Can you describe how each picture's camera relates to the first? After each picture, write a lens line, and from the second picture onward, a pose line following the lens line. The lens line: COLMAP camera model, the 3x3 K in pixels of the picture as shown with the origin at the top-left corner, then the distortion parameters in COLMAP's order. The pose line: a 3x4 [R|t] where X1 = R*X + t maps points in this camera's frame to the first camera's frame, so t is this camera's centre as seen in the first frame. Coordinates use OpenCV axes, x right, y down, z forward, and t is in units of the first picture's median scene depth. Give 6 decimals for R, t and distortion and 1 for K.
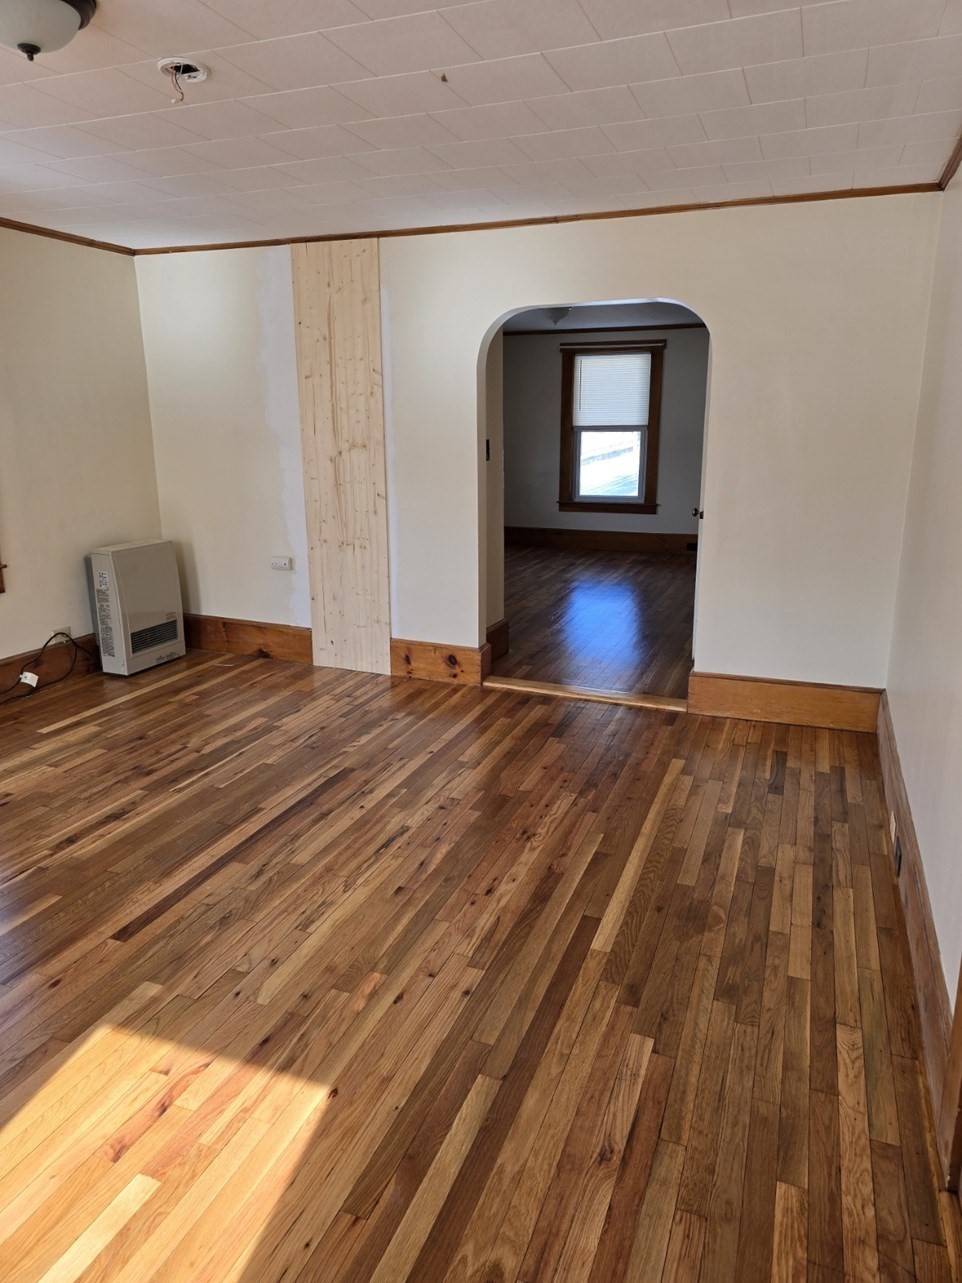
lens RADIAL K [[877.6, 0, 485.2], [0, 877.6, 632.6], [0, 0, 1]] dist [0.040731, -0.017458]
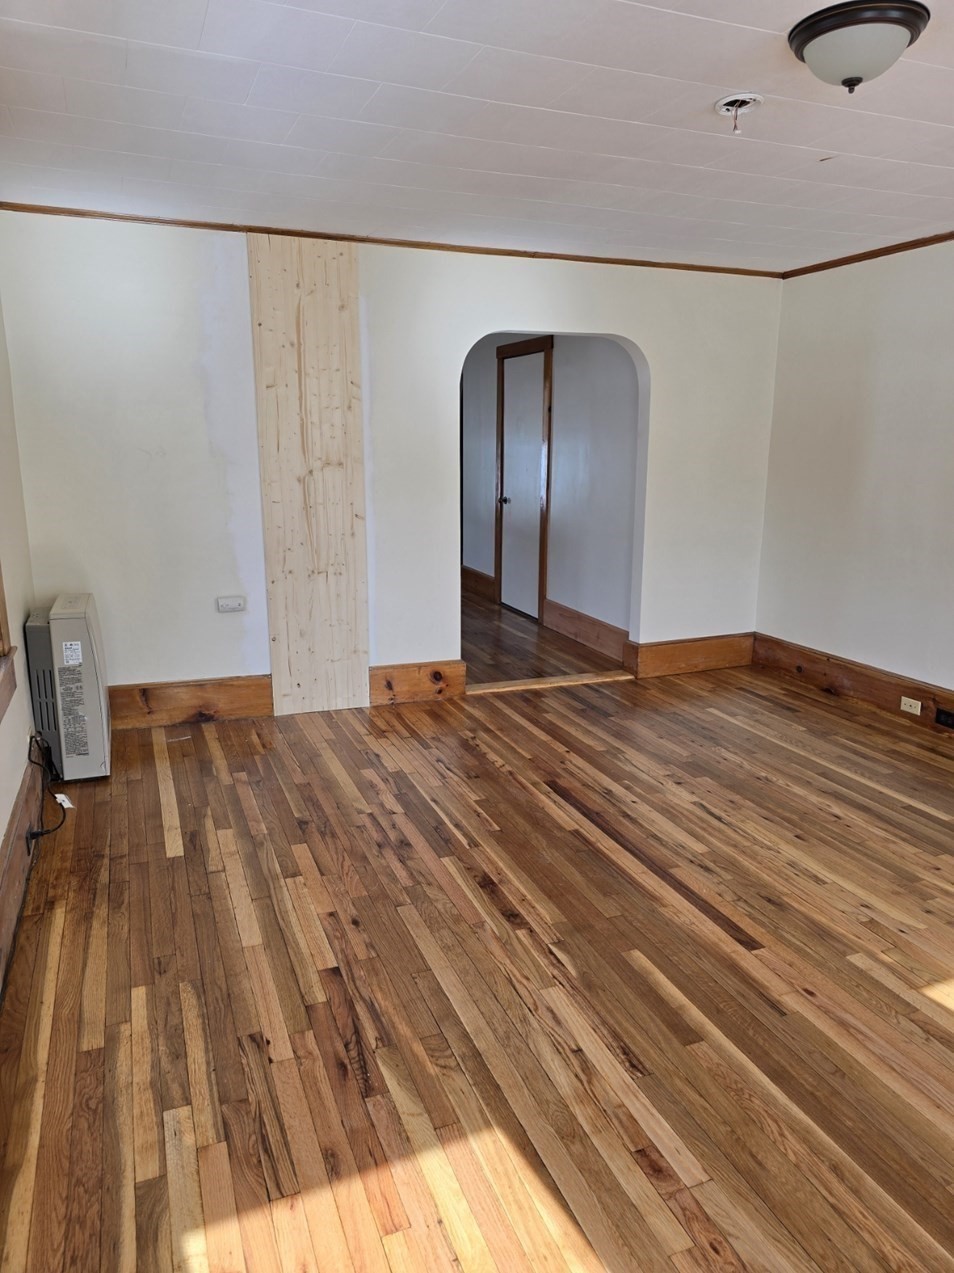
lens RADIAL K [[870.8, 0, 483.6], [0, 870.8, 633.8], [0, 0, 1]] dist [0.040731, -0.017458]
pose [[0.734432, -0.150072, 0.661882, -0.753526], [0.161302, 0.985899, 0.044557, -0.060295], [-0.659236, 0.074039, 0.748282, 0.261894]]
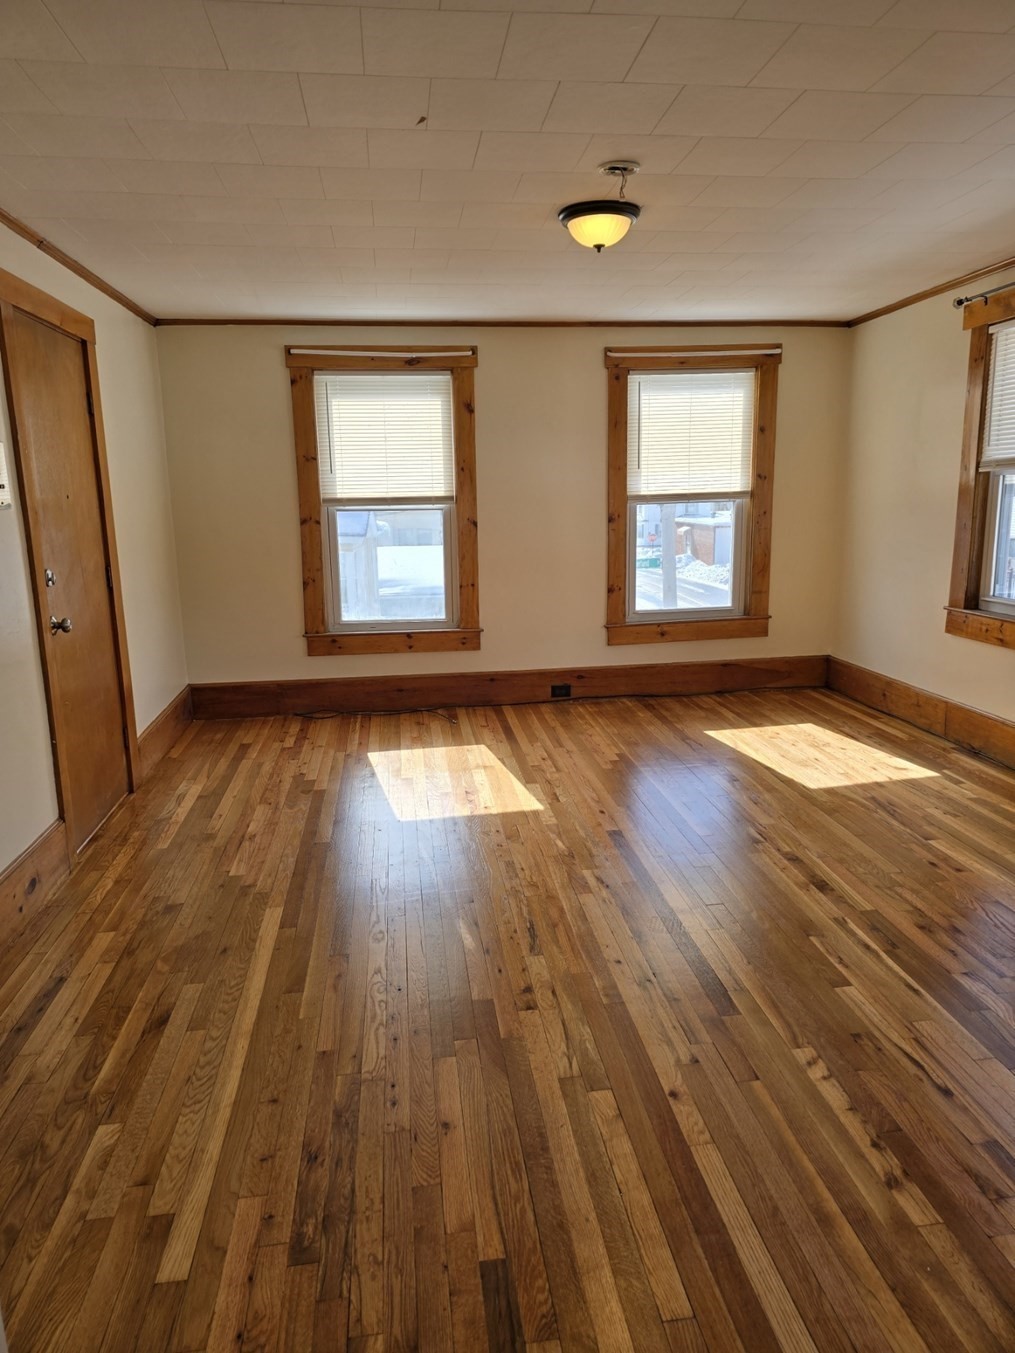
lens RADIAL K [[925.5, 0, 498.6], [0, 925.5, 672.9], [0, 0, 1]] dist [0.040731, -0.017458]
pose [[-0.890567, 0.109670, -0.441433, 0.230182], [-0.085259, 0.913047, 0.398843, -0.281586], [0.446790, 0.392832, -0.803779, 1.219594]]
